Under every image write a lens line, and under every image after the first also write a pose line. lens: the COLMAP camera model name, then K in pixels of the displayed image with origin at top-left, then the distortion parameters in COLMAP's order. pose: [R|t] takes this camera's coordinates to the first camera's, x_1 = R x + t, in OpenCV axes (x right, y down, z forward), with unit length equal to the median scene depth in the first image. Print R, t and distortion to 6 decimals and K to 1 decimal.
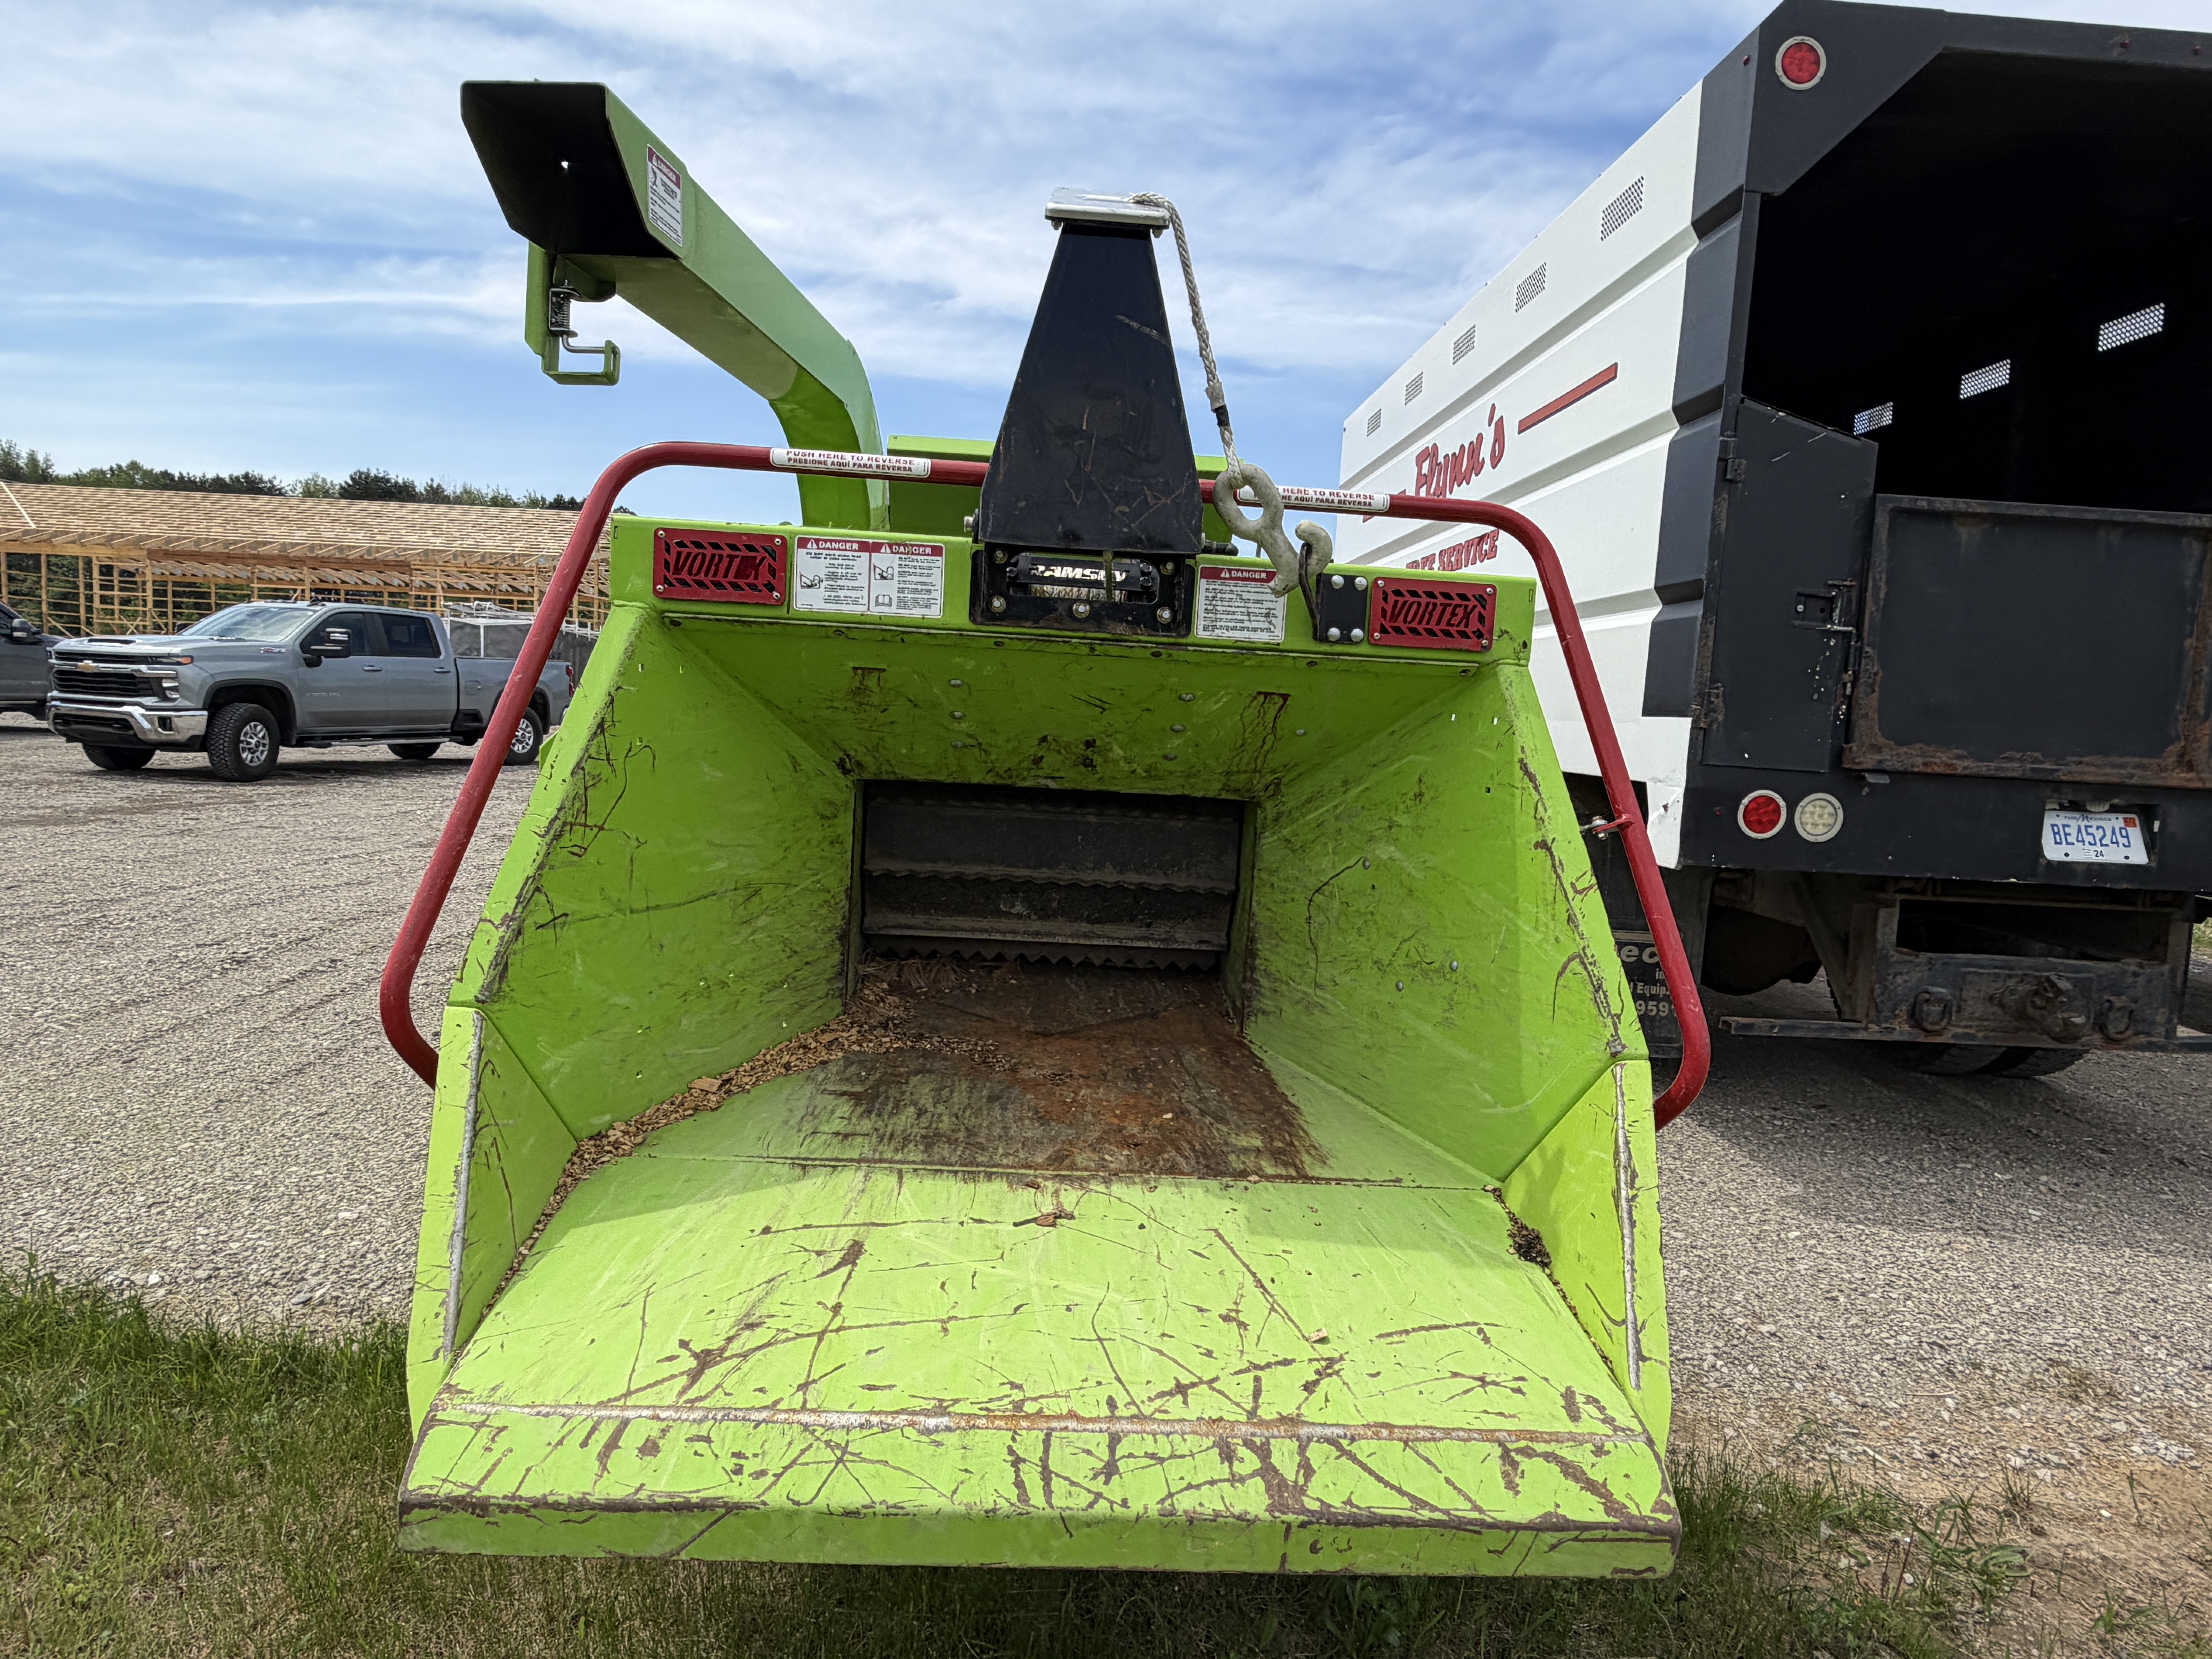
lens RADIAL K [[1322.1, 0, 1092.8], [0, 1322.1, 792.3], [0, 0, 1]] dist [0.001057, -0.001306]
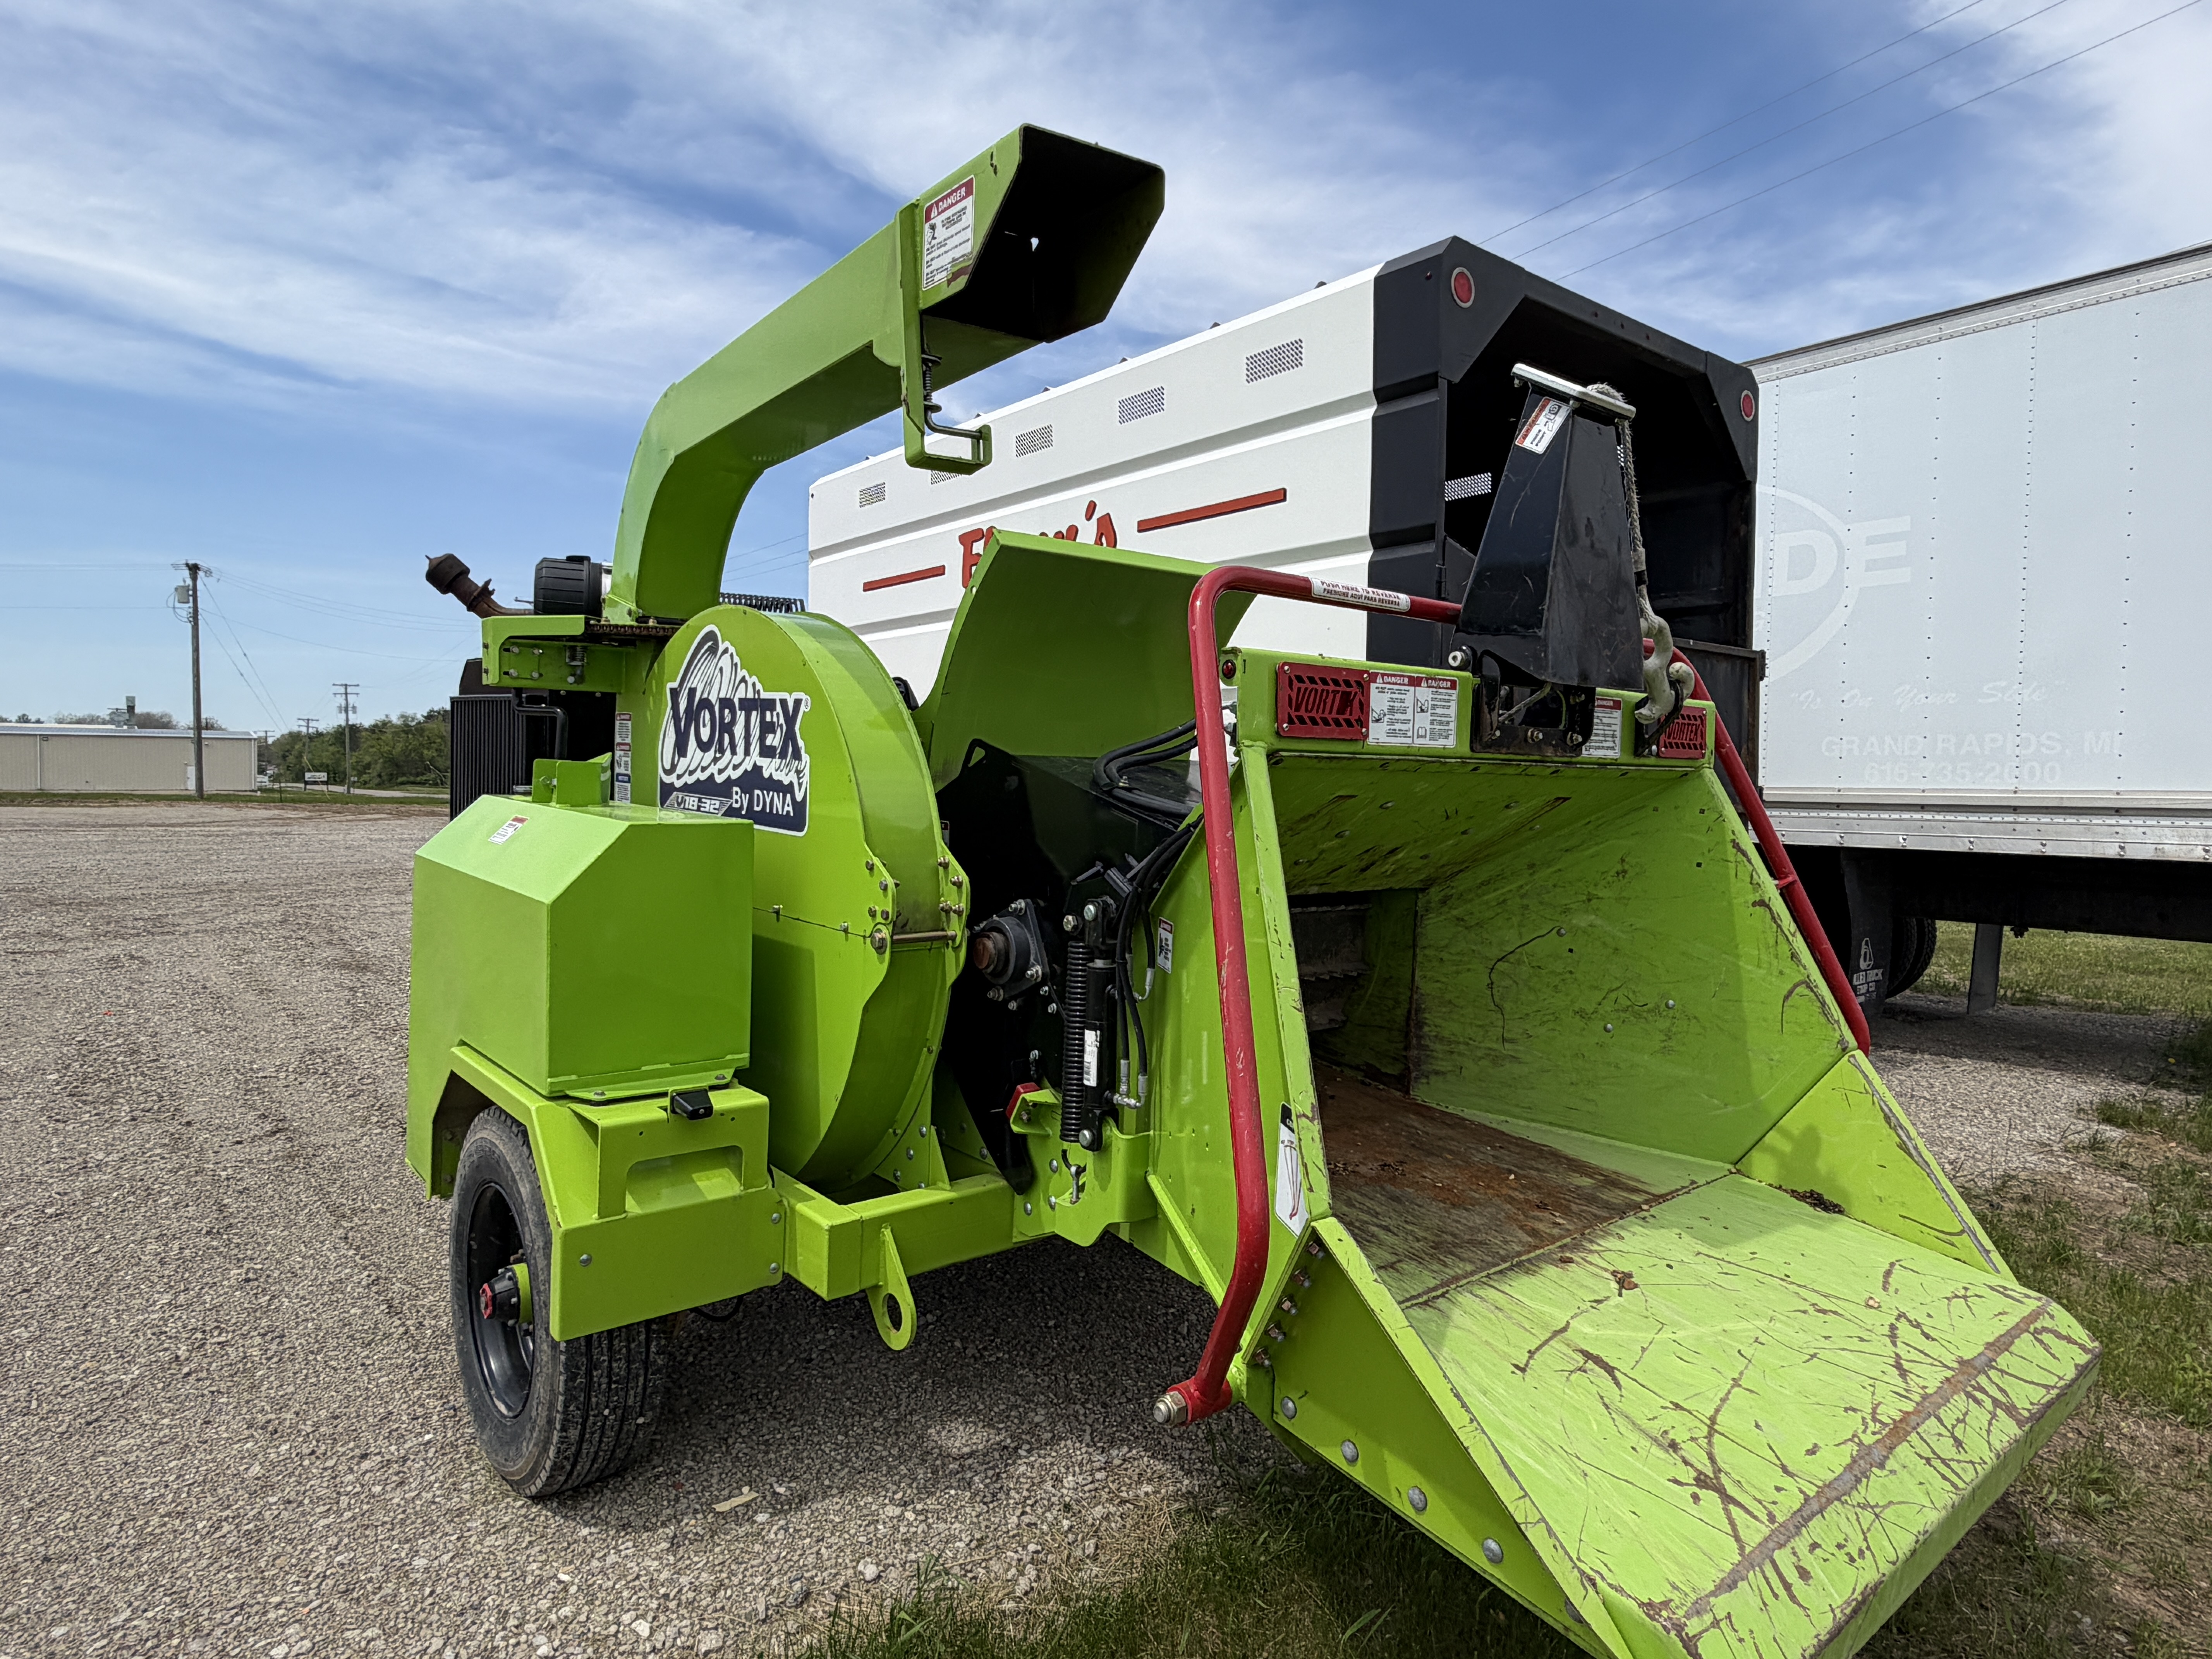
lens RADIAL K [[1313.2, 0, 1117.6], [0, 1313.2, 784.7], [0, 0, 1]] dist [-0.003424, 0.001541]
pose [[0.790182, -0.048534, 0.610947, -0.973600], [0.070981, 0.997398, -0.012571, -0.108663], [-0.608748, 0.053299, 0.791572, 0.337528]]
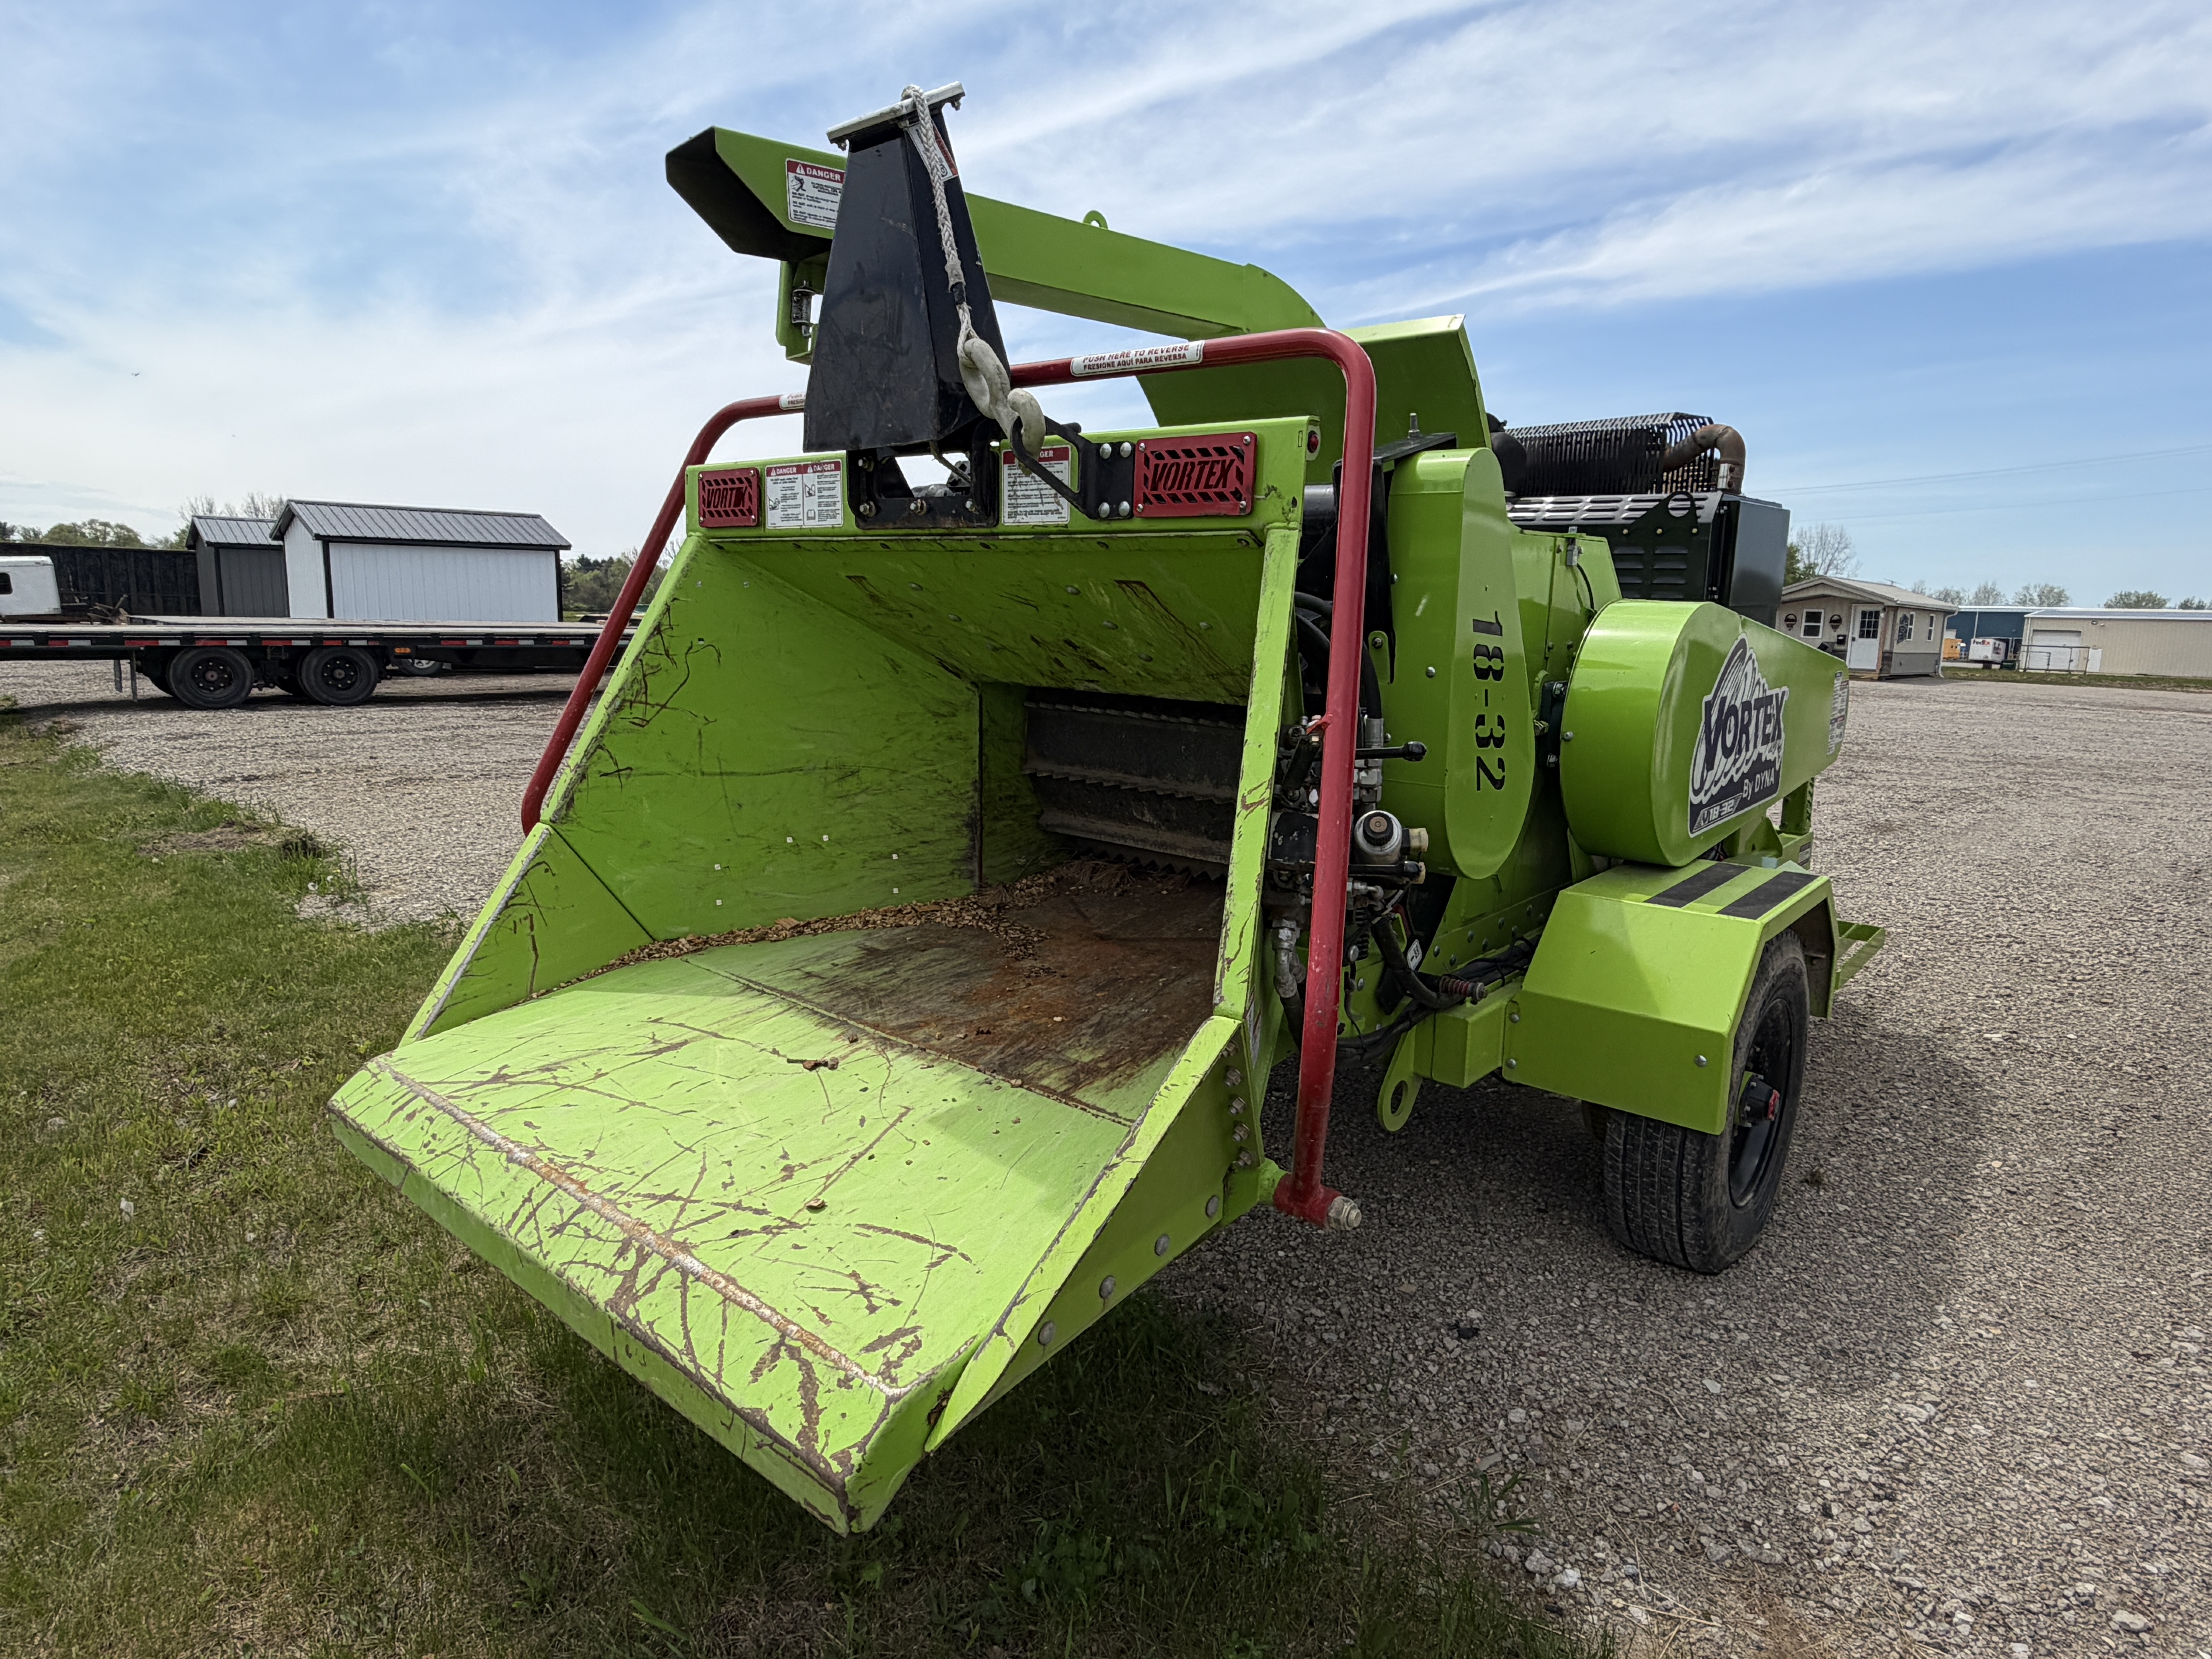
lens RADIAL K [[1322.1, 0, 1092.8], [0, 1322.1, 792.3], [0, 0, 1]] dist [0.001057, -0.001306]
pose [[0.706645, 0.062537, -0.704799, 0.844470], [-0.040329, 0.998027, 0.048121, 0.030945], [0.706418, -0.005581, 0.707773, 0.359488]]
